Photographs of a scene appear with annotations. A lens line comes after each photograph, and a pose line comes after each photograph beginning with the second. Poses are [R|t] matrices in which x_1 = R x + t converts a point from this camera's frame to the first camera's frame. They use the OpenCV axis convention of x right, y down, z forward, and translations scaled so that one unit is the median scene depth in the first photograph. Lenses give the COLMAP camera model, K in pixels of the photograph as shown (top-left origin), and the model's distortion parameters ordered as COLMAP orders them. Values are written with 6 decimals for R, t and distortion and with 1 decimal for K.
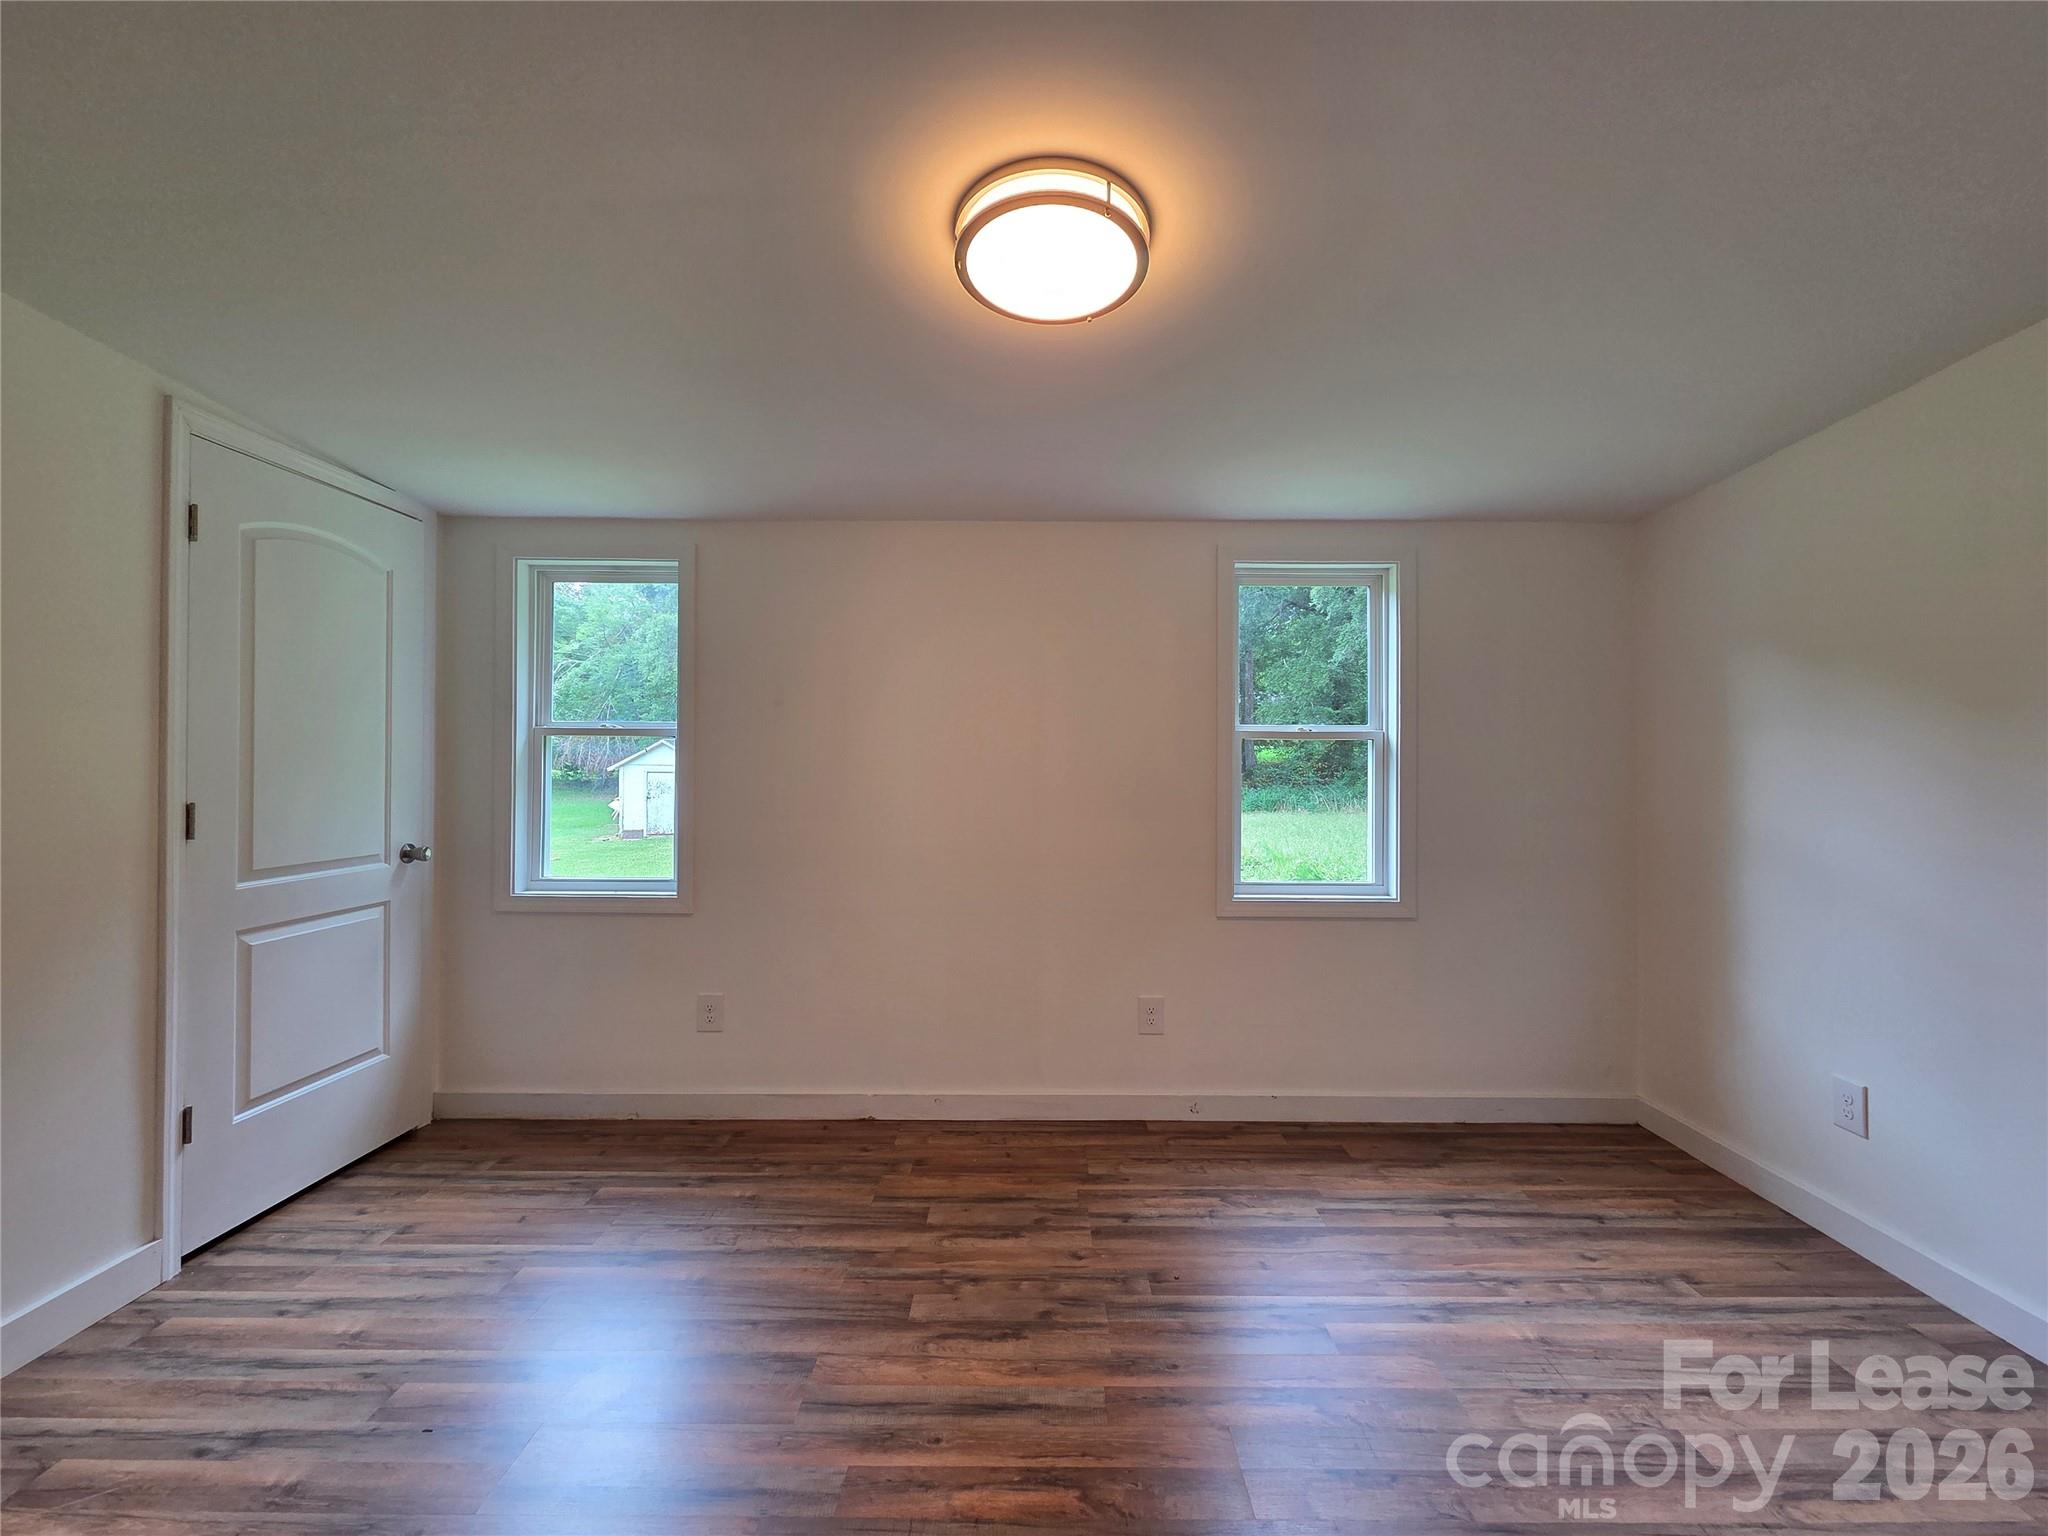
lens RADIAL K [[834.3, 0, 1034.5], [0, 834.3, 759.7], [0, 0, 1]] dist [0.007848, -0.002639]
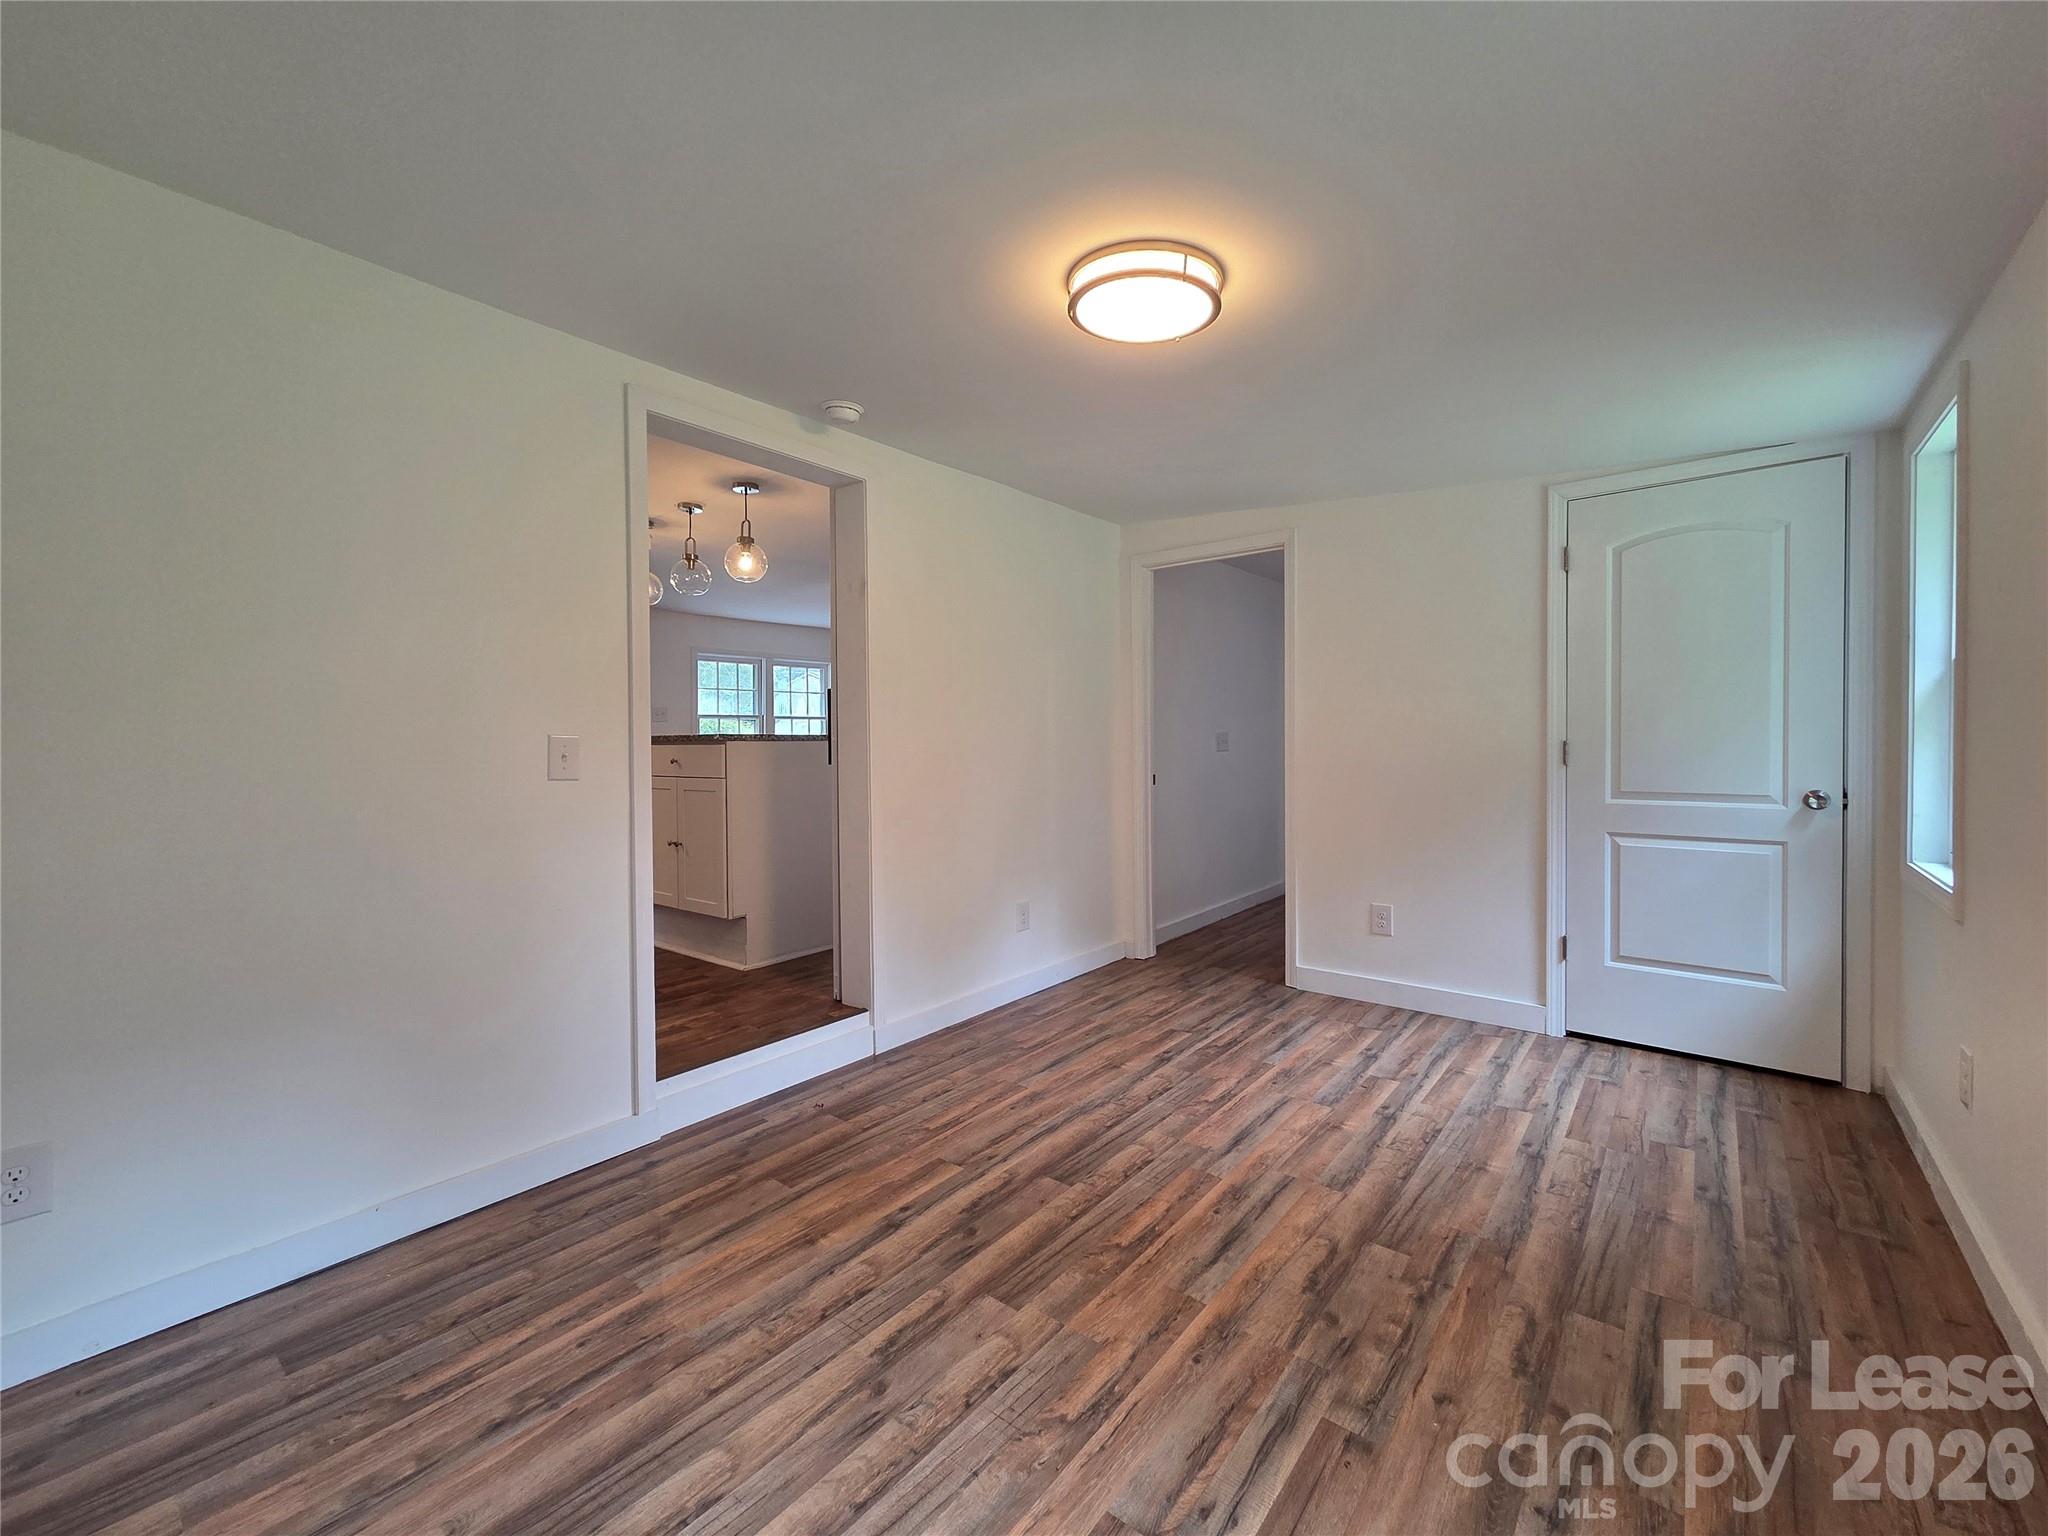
lens RADIAL K [[834.3, 0, 1033.8], [0, 834.3, 761.5], [0, 0, 1]] dist [0.007848, -0.002639]
pose [[-0.628138, 0.020417, -0.777834, 0.711026], [0.012768, 0.999792, 0.015932, 0.045371], [0.777997, 0.000076, -0.628268, 1.051121]]
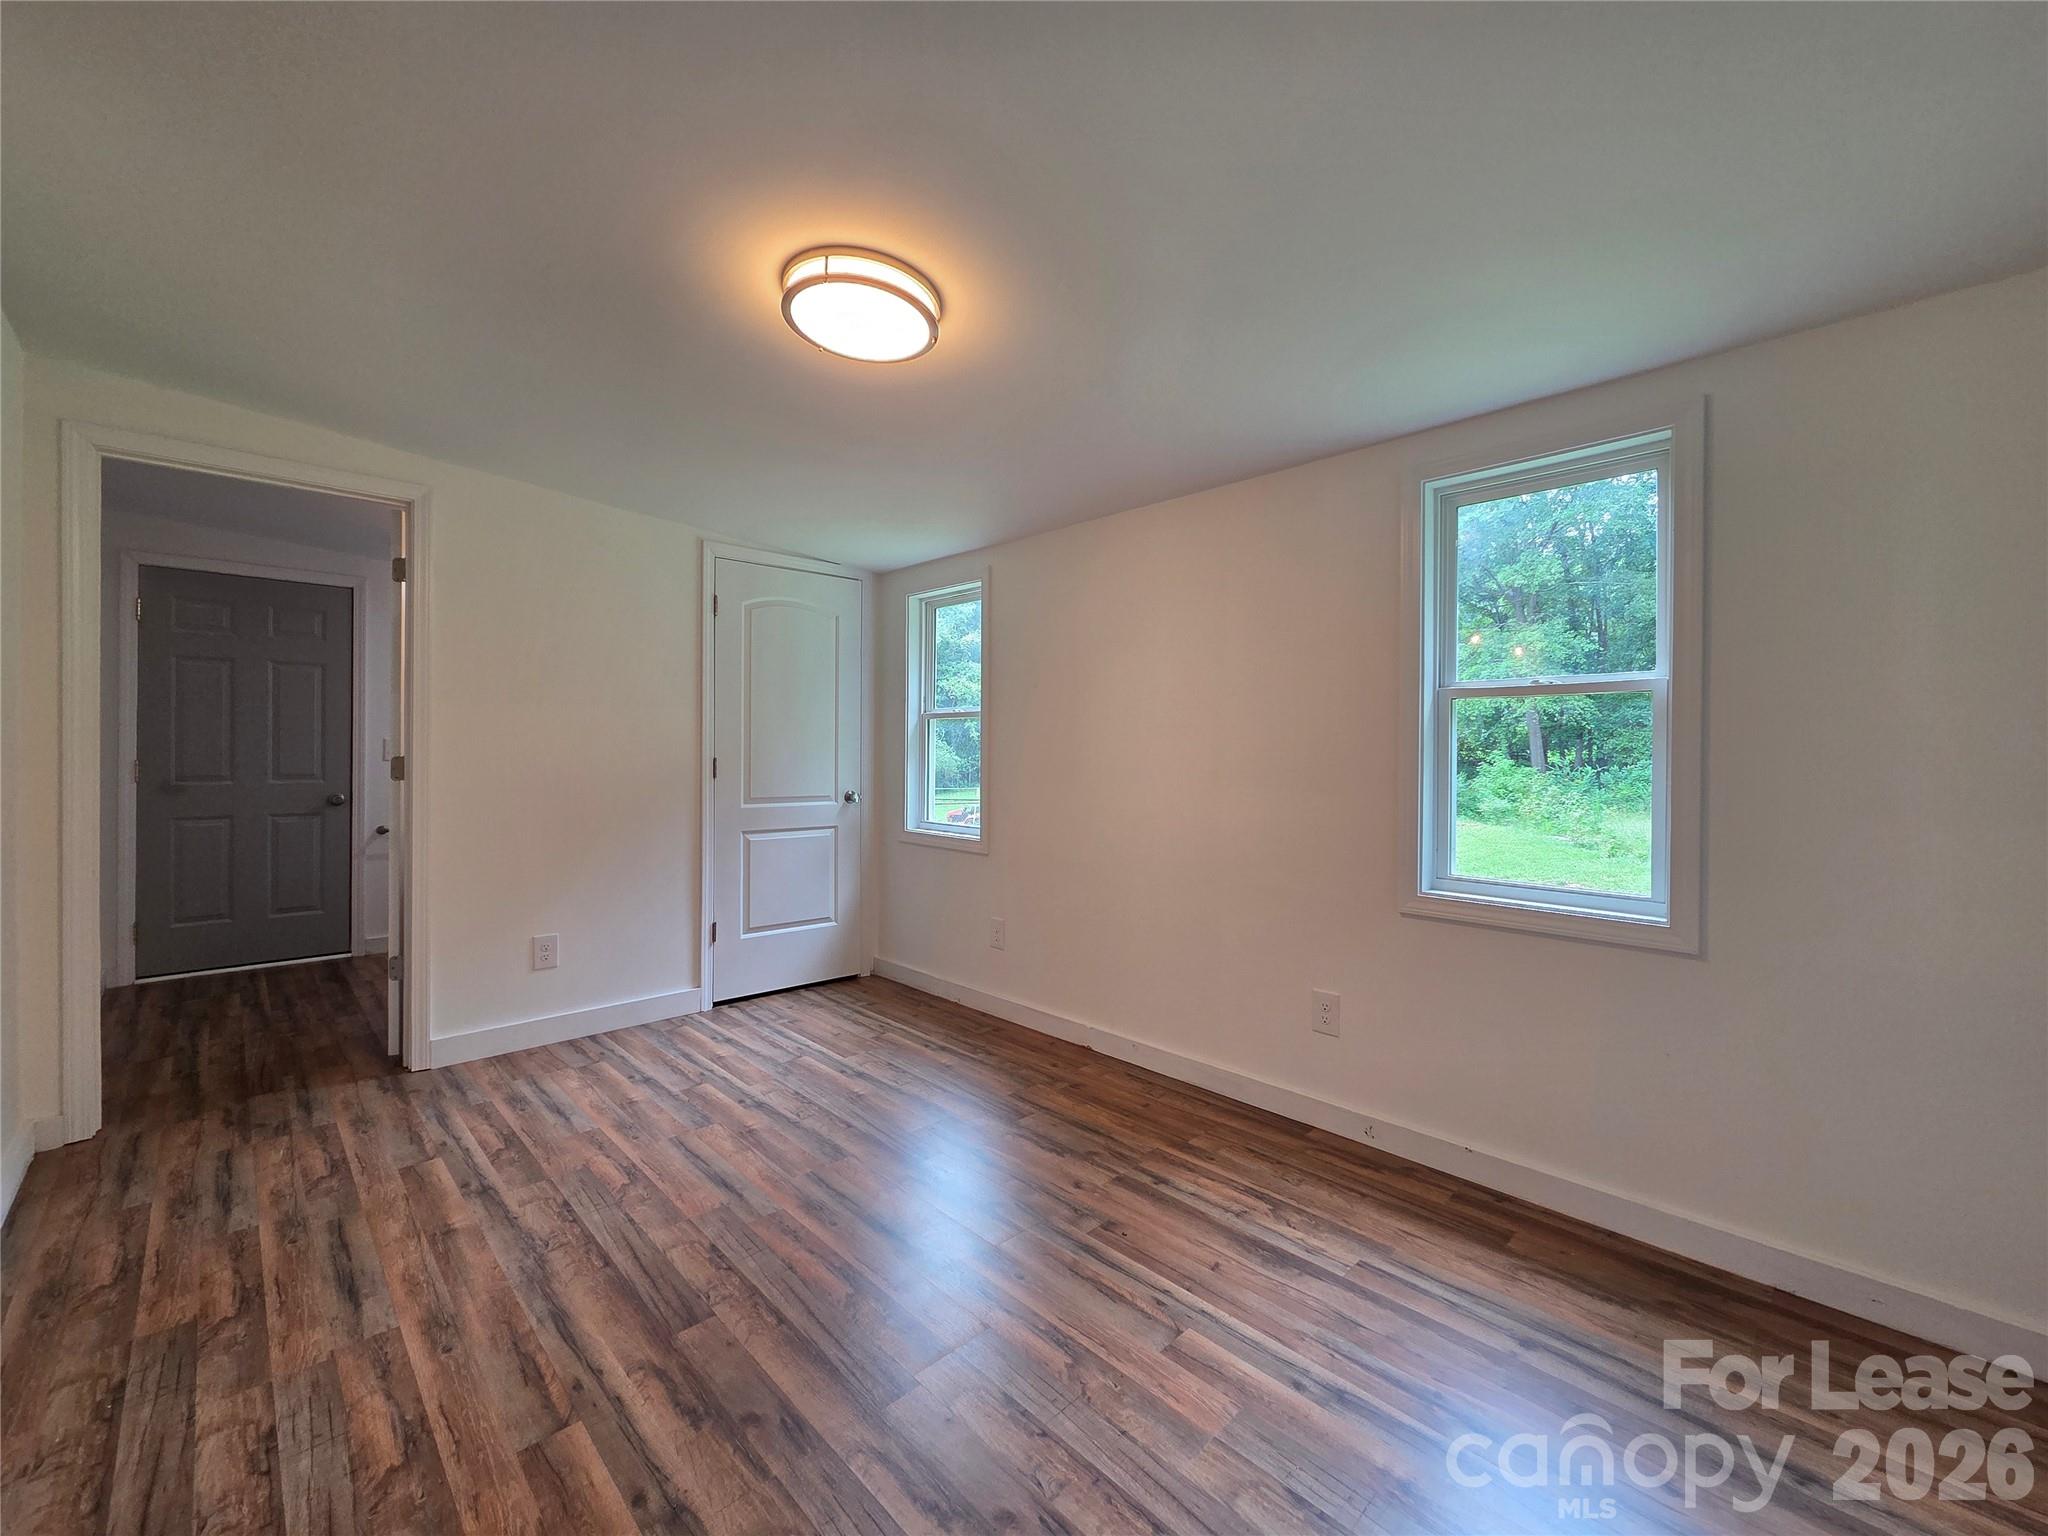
lens RADIAL K [[834.3, 0, 1037.4], [0, 834.3, 761.1], [0, 0, 1]] dist [0.007848, -0.002639]
pose [[0.699149, 0.008077, -0.714930, 0.698408], [-0.000650, 0.999943, 0.010662, 0.033624], [0.714976, -0.006990, 0.699114, 0.193743]]
